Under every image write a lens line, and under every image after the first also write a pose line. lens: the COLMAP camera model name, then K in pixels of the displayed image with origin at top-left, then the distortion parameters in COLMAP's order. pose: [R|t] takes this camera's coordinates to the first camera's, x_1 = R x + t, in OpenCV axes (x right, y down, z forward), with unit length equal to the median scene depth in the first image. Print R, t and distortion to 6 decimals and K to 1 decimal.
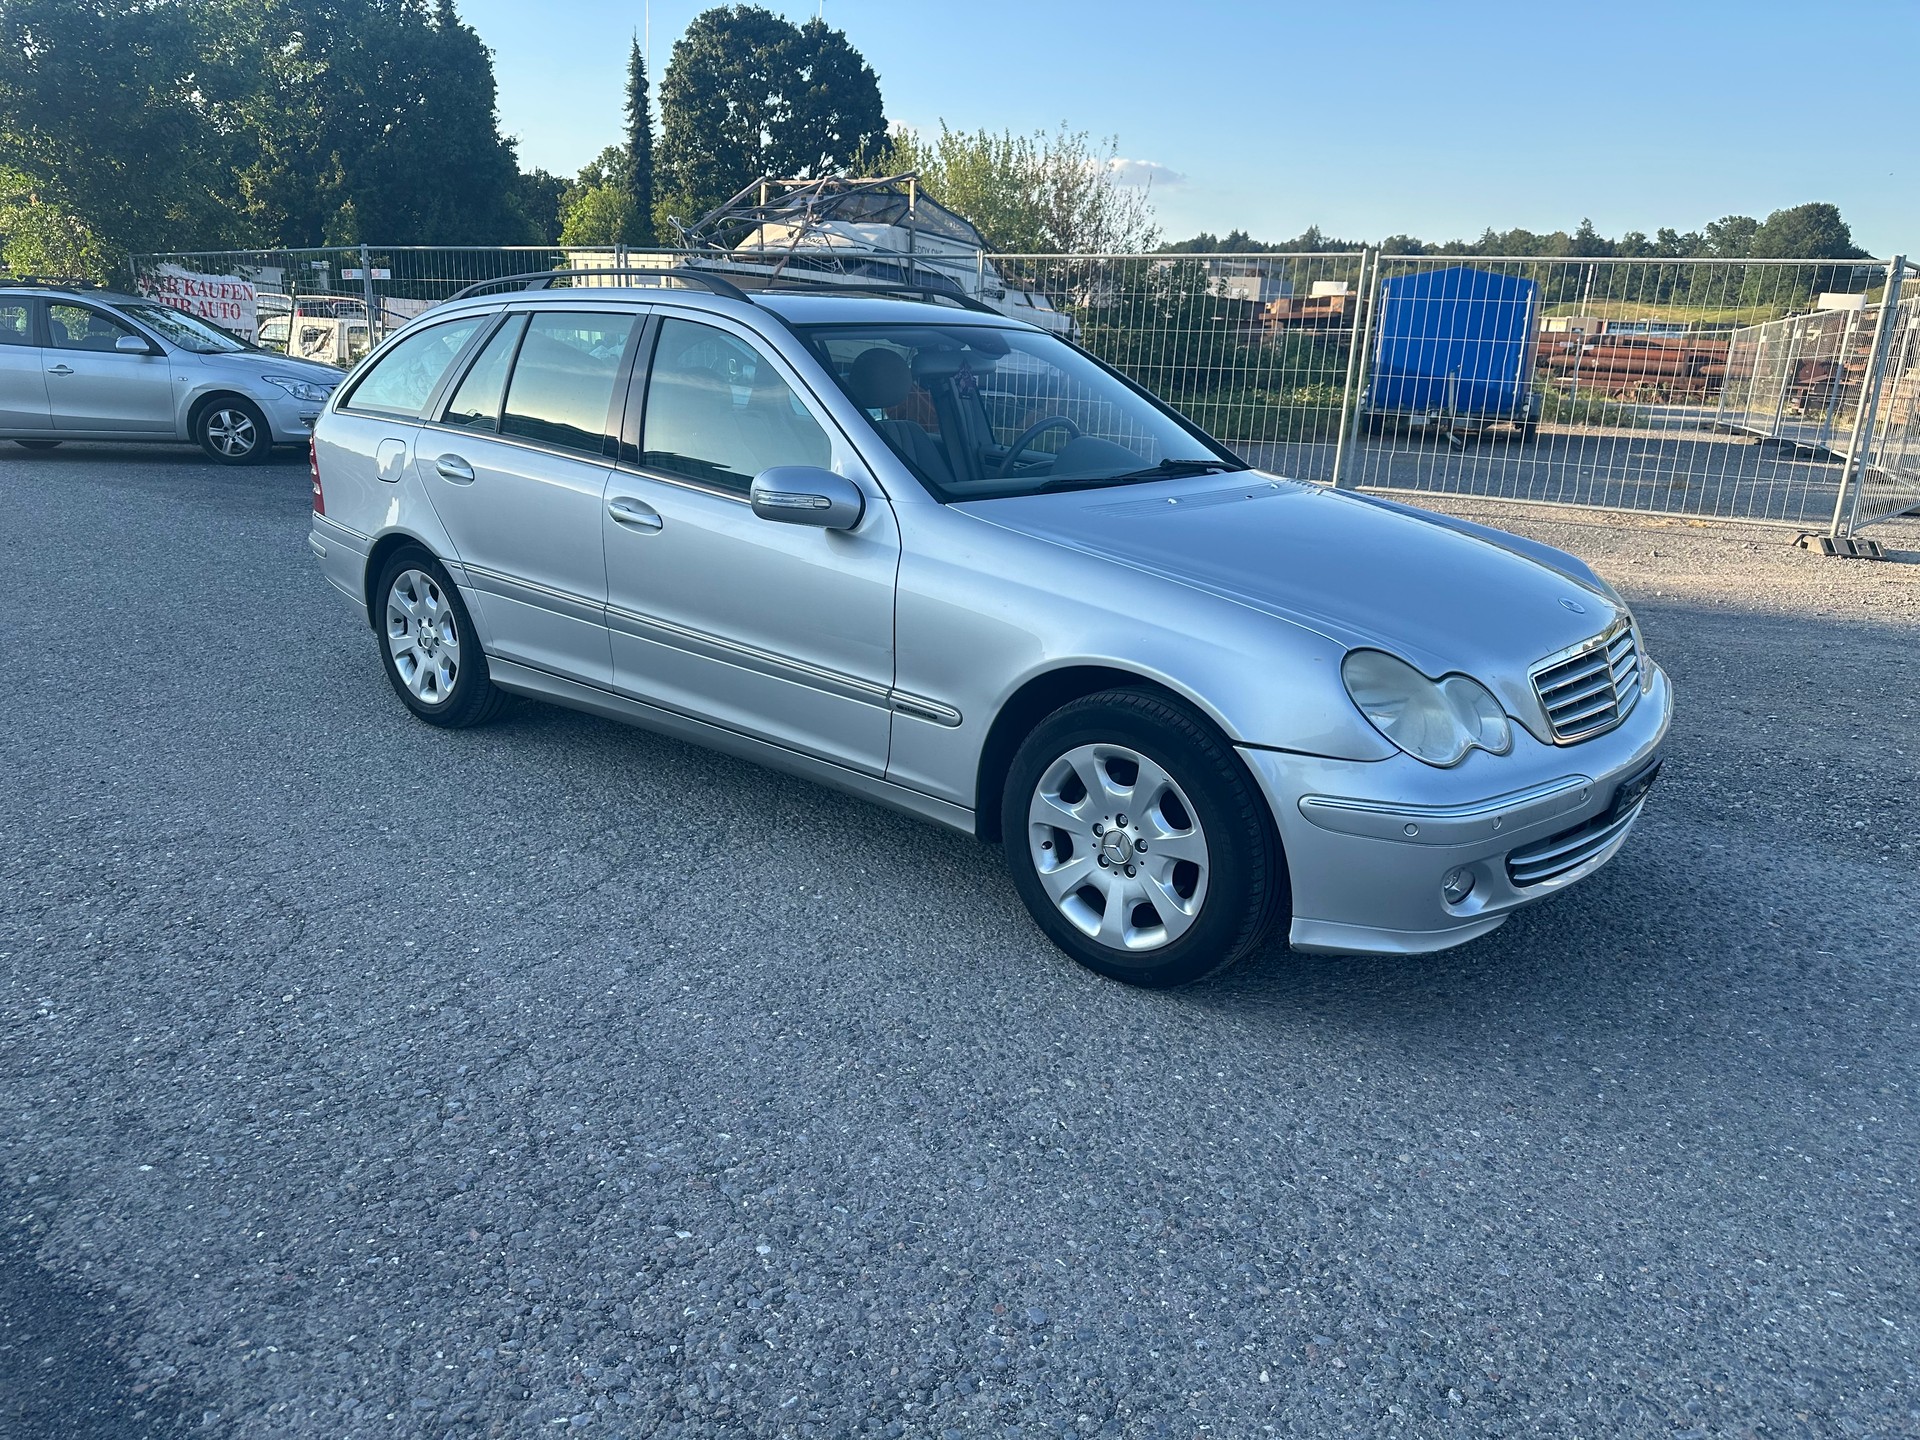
lens RADIAL K [[1362.4, 0, 954.7], [0, 1362.4, 714.1], [0, 0, 1]] dist [0.032579, -0.033616]
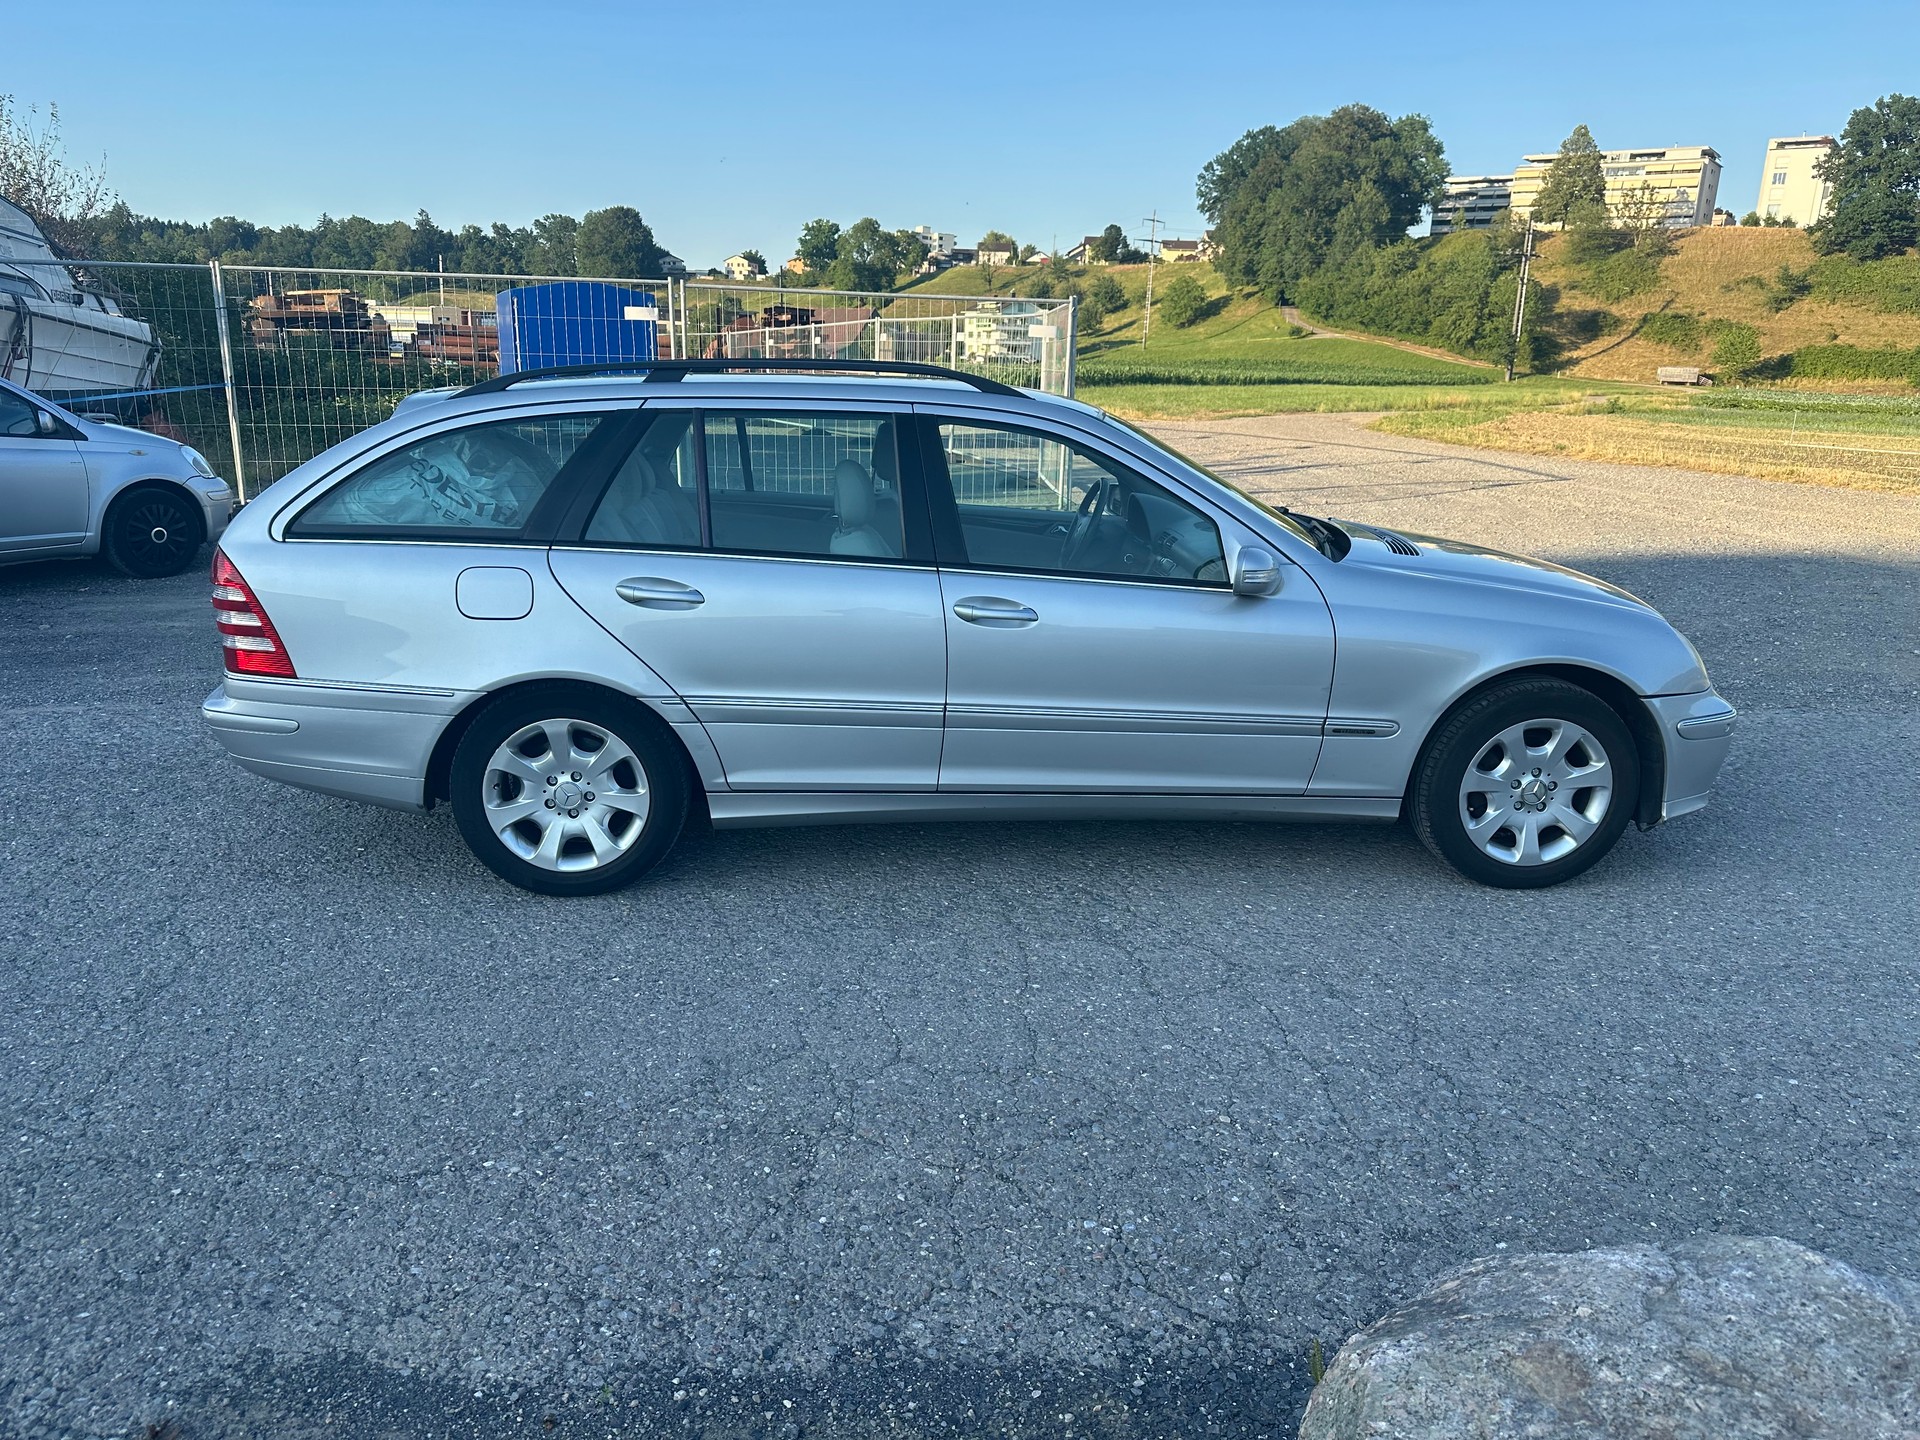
lens RADIAL K [[1362.4, 0, 950.4], [0, 1362.4, 728.9], [0, 0, 1]] dist [0.032579, -0.033616]
pose [[0.723510, -0.201259, 0.660325, -1.048274], [0.189426, 0.977721, 0.090445, -0.175172], [-0.663816, 0.059645, 0.745514, 0.301649]]
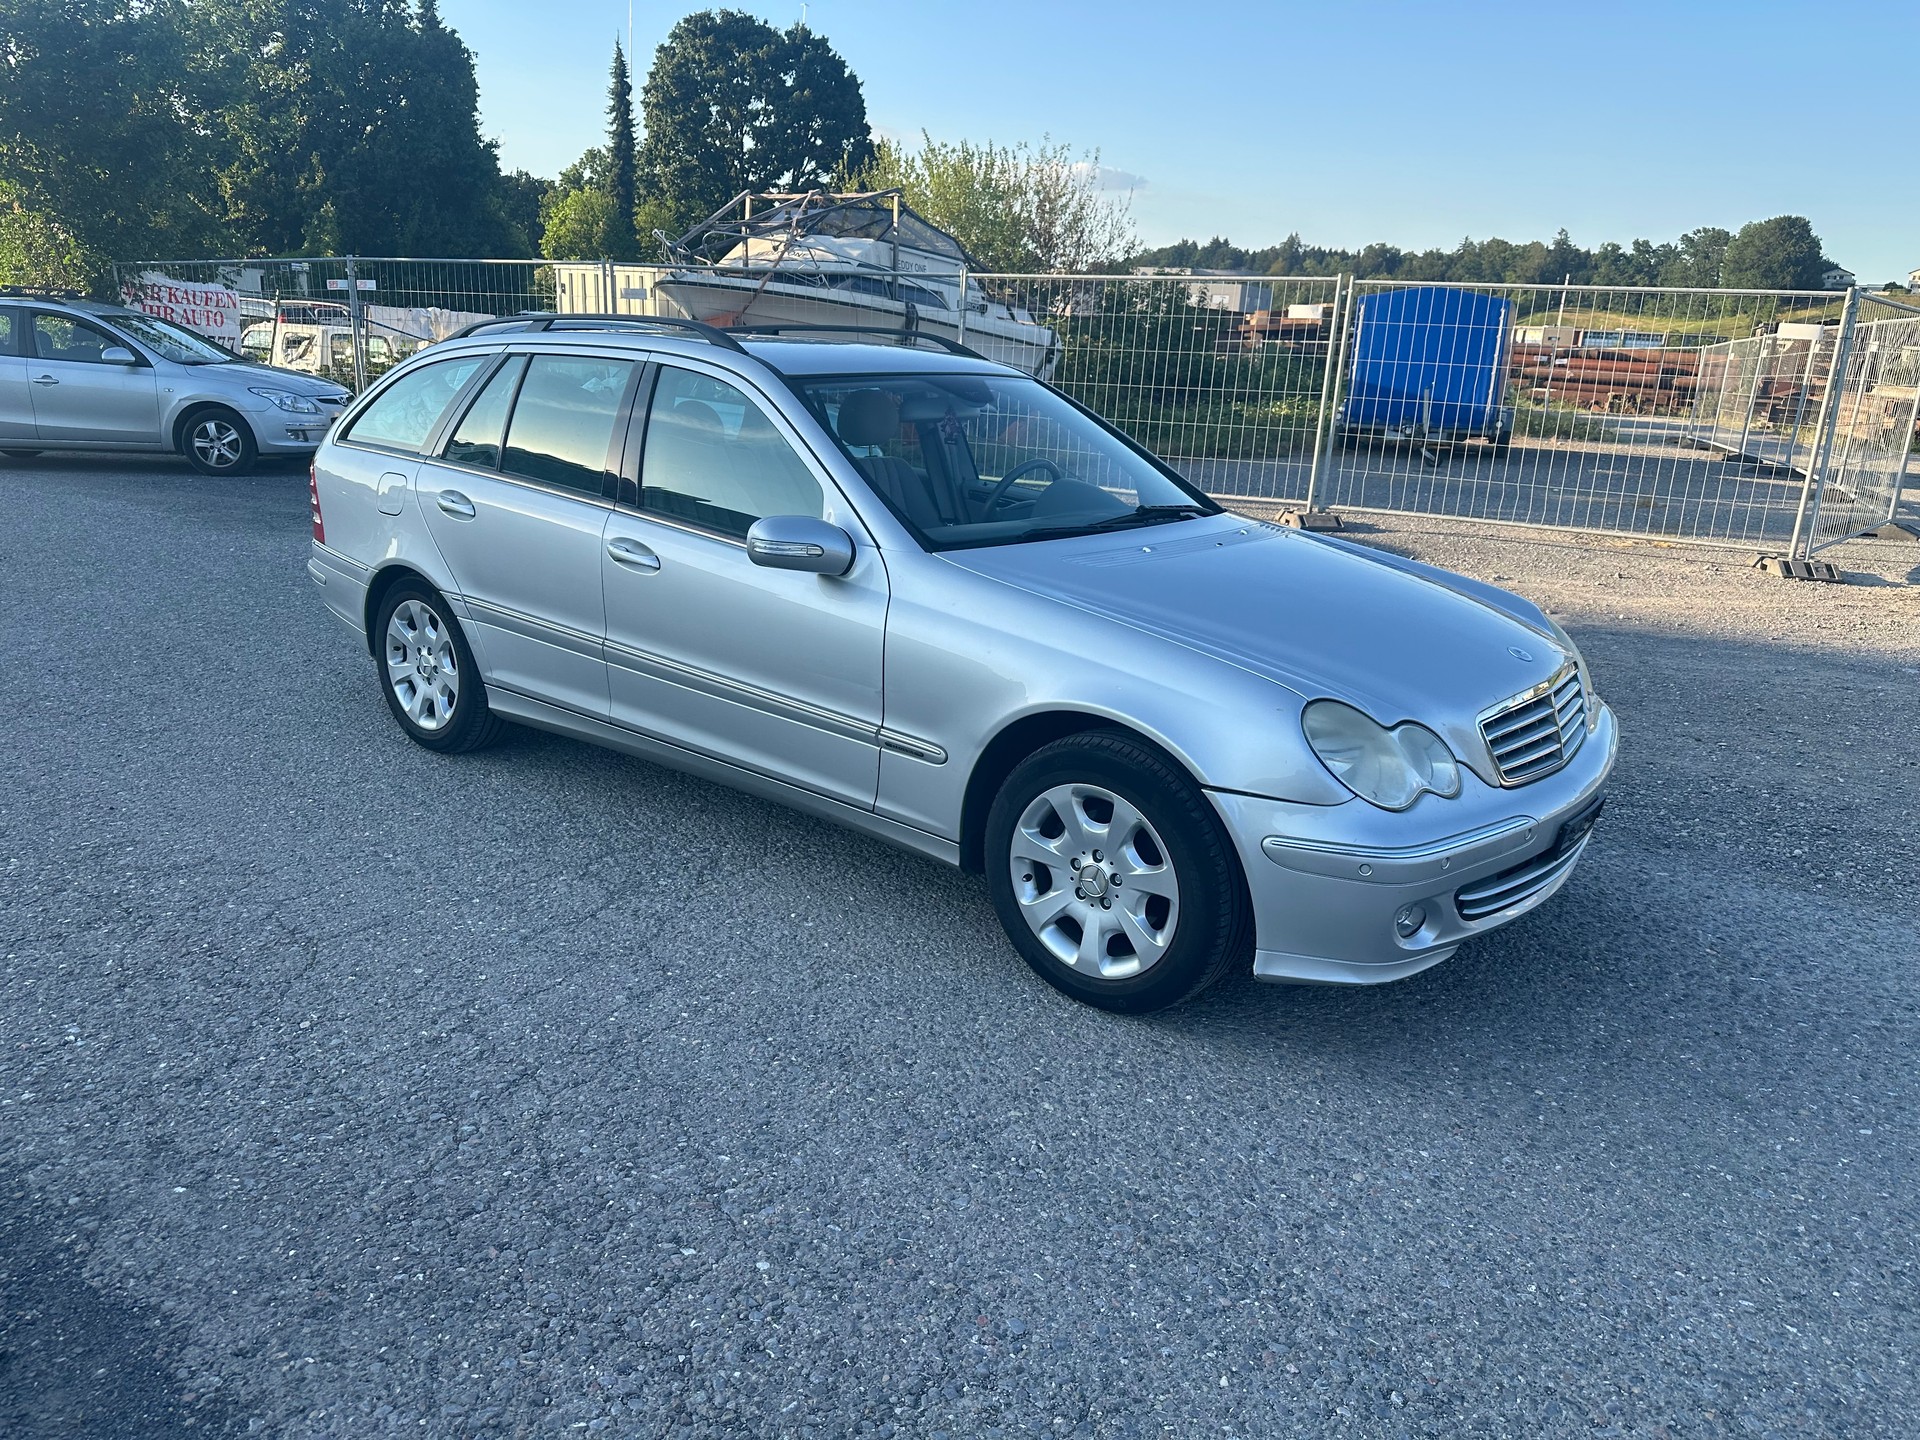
lens RADIAL K [[1362.4, 0, 958.9], [0, 1362.4, 713.9], [0, 0, 1]] dist [0.032579, -0.033616]
pose [[0.999841, 0.003583, 0.017489, -0.003710], [-0.003539, 0.999991, -0.002541, -0.025394], [-0.017498, 0.002478, 0.999844, -0.050644]]
